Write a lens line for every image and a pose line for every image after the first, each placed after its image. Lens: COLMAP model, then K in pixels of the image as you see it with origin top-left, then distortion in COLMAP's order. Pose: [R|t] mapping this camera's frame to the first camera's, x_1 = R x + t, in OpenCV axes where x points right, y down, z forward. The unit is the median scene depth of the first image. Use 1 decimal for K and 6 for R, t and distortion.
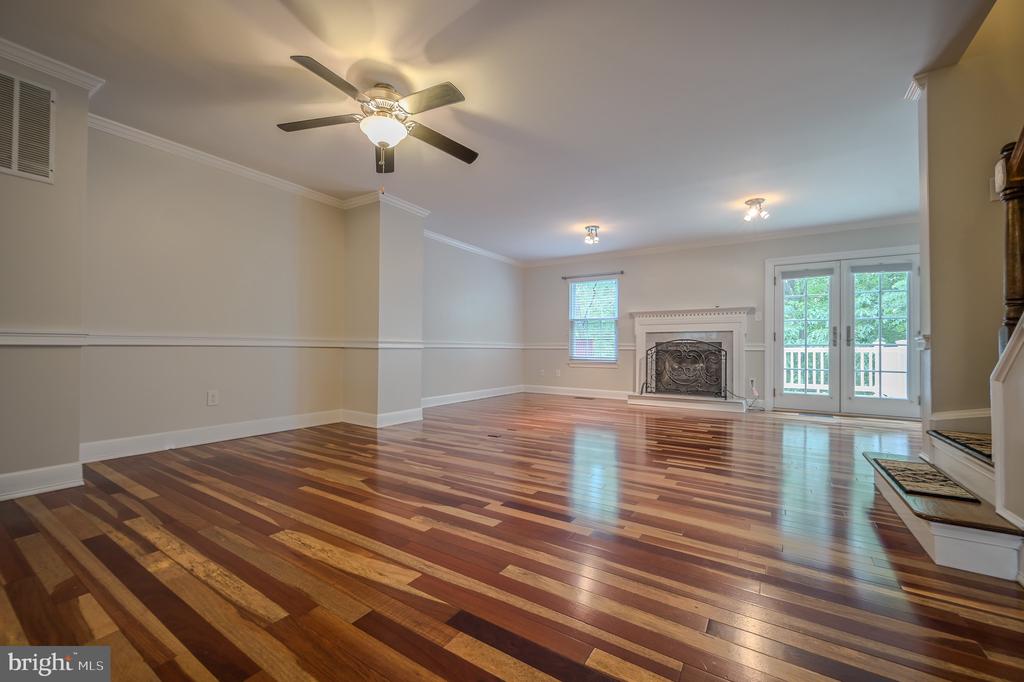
lens RADIAL K [[405.3, 0, 511.1], [0, 405.3, 341.6], [0, 0, 1]] dist [-0.002366, -0.000232]
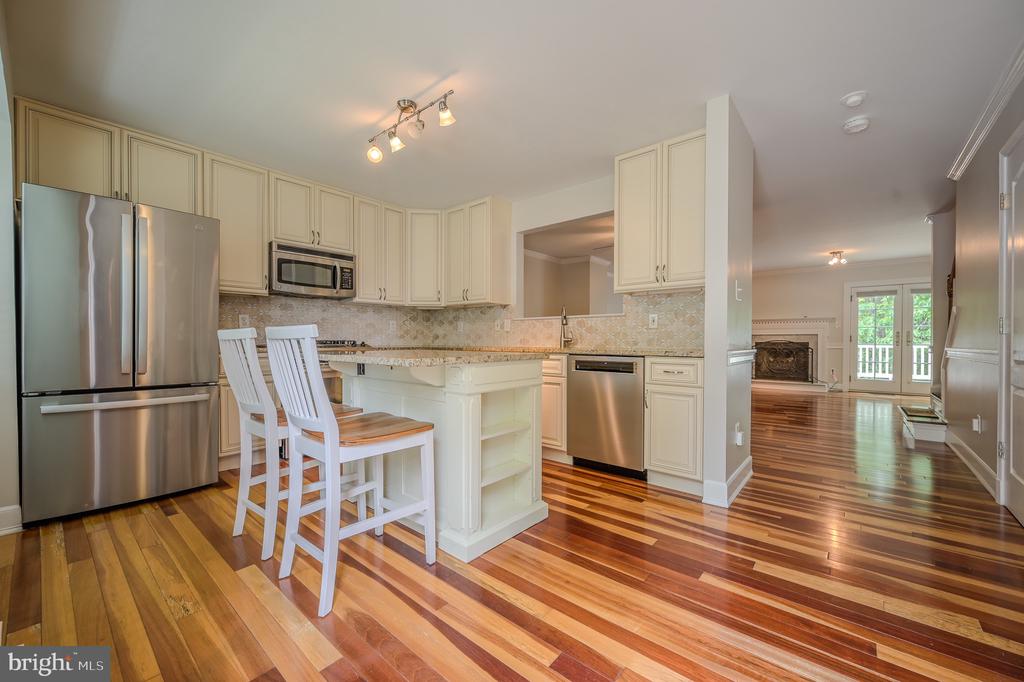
lens RADIAL K [[405.3, 0, 509.3], [0, 405.3, 342.1], [0, 0, 1]] dist [-0.002366, -0.000232]
pose [[0.991349, -0.004560, -0.131172, -0.327541], [0.007581, 0.999717, 0.022534, -0.040469], [0.131033, -0.023334, 0.991103, -0.528112]]
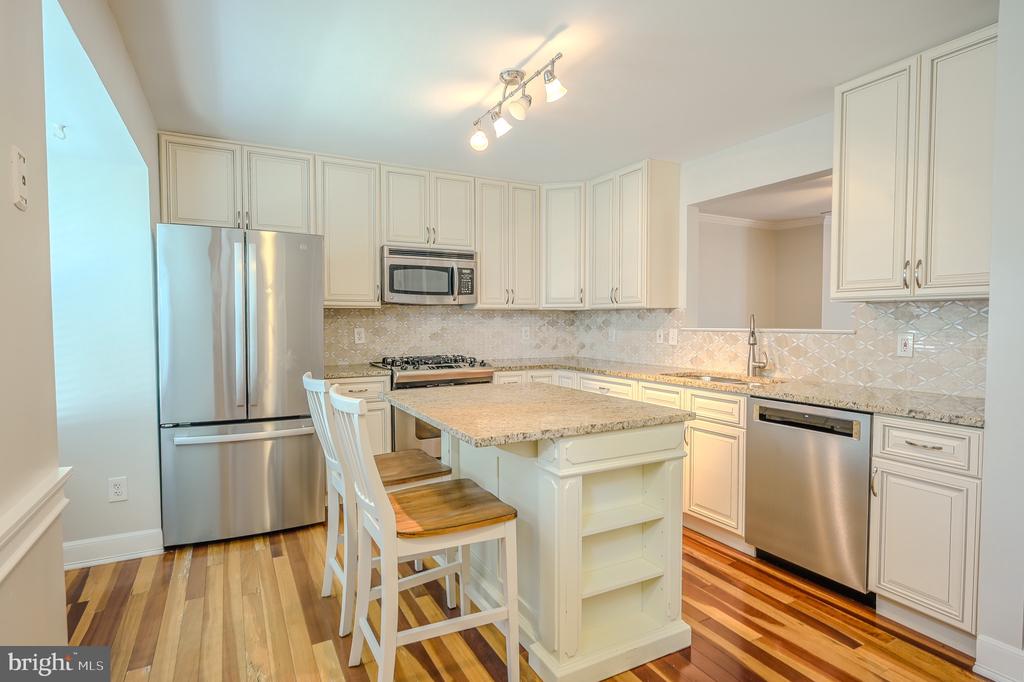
lens RADIAL K [[531.7, 0, 510.4], [0, 531.7, 338.7], [0, 0, 1]] dist [-0.003309, 0.001250]
pose [[0.875952, 0.008742, -0.482318, -0.277954], [0.015383, 0.998821, 0.046041, -0.088588], [0.482152, -0.047749, 0.874785, -0.502972]]
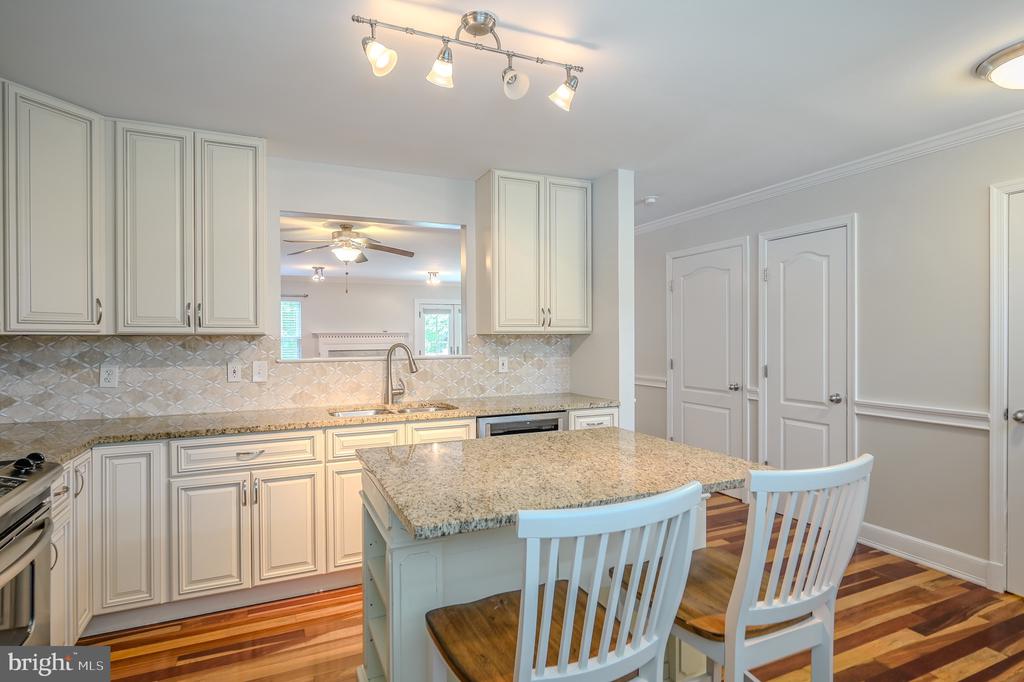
lens RADIAL K [[531.7, 0, 508.8], [0, 531.7, 339.8], [0, 0, 1]] dist [-0.003309, 0.001250]
pose [[0.546084, -0.014813, 0.837599, -0.757947], [-0.005021, 0.999768, 0.020955, -0.101445], [-0.837715, -0.015649, 0.545883, -0.297582]]
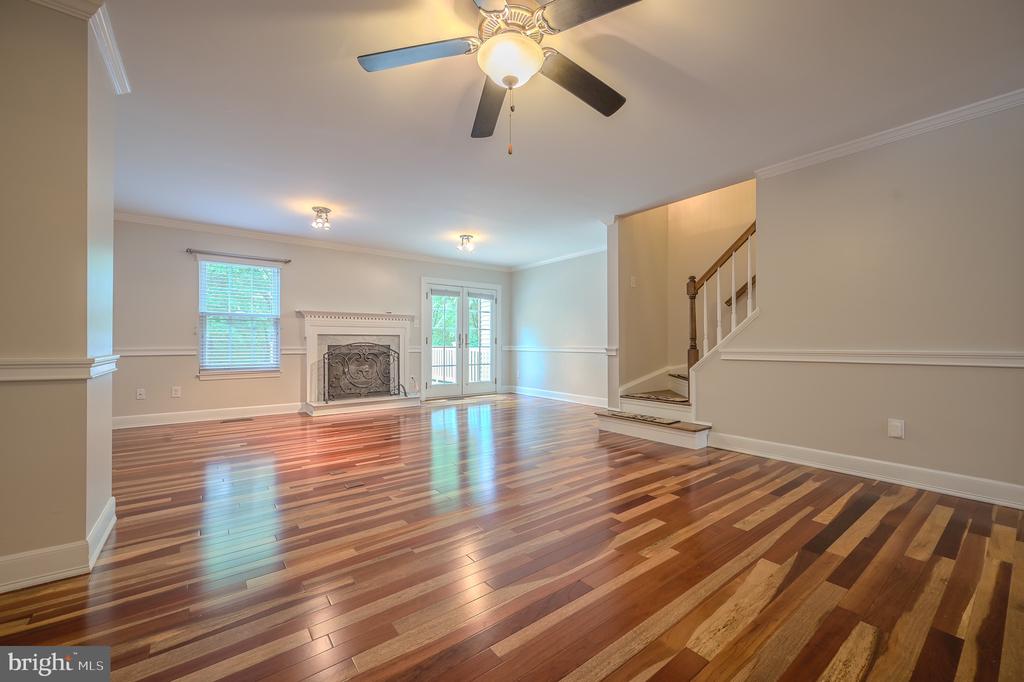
lens RADIAL K [[405.3, 0, 510.5], [0, 405.3, 341.0], [0, 0, 1]] dist [-0.002366, -0.000232]
pose [[0.340402, -0.002018, 0.940278, -0.423445], [-0.014211, 0.999872, 0.007290, -0.023625], [-0.940173, -0.015844, 0.340330, 0.336675]]
